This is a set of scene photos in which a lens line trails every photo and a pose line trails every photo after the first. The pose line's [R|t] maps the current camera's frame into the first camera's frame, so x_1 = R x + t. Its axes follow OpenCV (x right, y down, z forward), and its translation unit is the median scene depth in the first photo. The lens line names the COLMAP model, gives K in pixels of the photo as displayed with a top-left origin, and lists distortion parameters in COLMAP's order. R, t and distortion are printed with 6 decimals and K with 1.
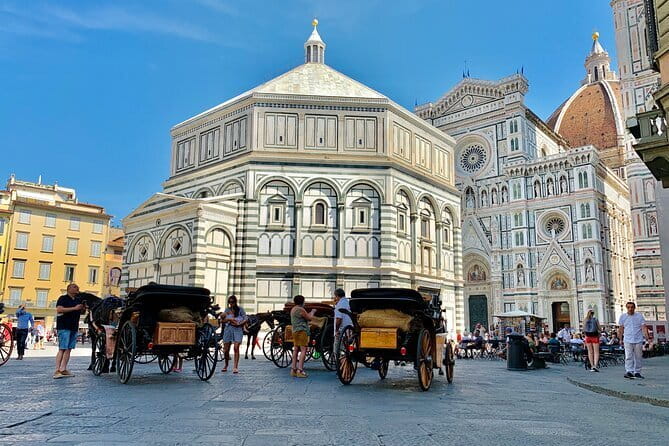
lens RADIAL K [[516.7, 0, 332.4], [0, 516.7, 240.7], [0, 0, 1]] dist [-0.000303, 0.008632]
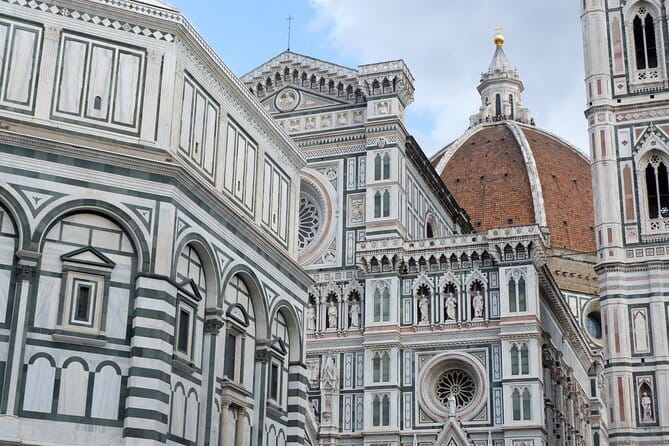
lens RADIAL K [[1090.1, 0, 330.1], [0, 1090.1, 222.4], [0, 0, 1]] dist [-0.051118, 0.000000]
pose [[0.929224, 0.136460, 0.343398, -0.026589], [-0.076645, 0.980280, -0.182144, 0.012519], [-0.361482, 0.142933, 0.921358, 0.135516]]
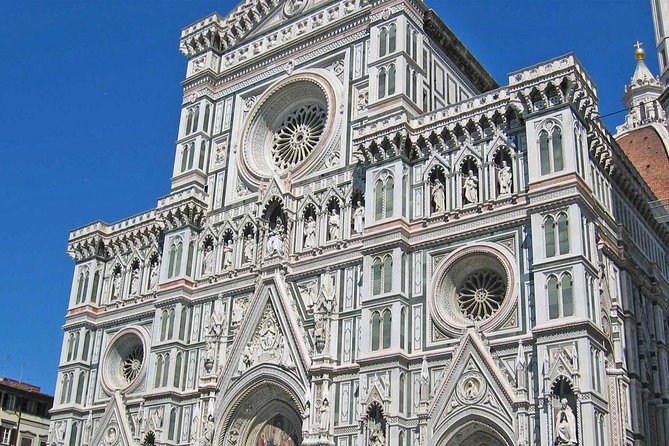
lens RADIAL K [[857.7, 0, 331.2], [0, 857.7, 270.5], [0, 0, 1]] dist [-0.097904, 0.000000]
pose [[0.994485, 0.067714, 0.080085, 0.307084], [-0.049219, 0.975650, -0.213740, 0.085287], [-0.092608, 0.208620, 0.973602, 0.495846]]
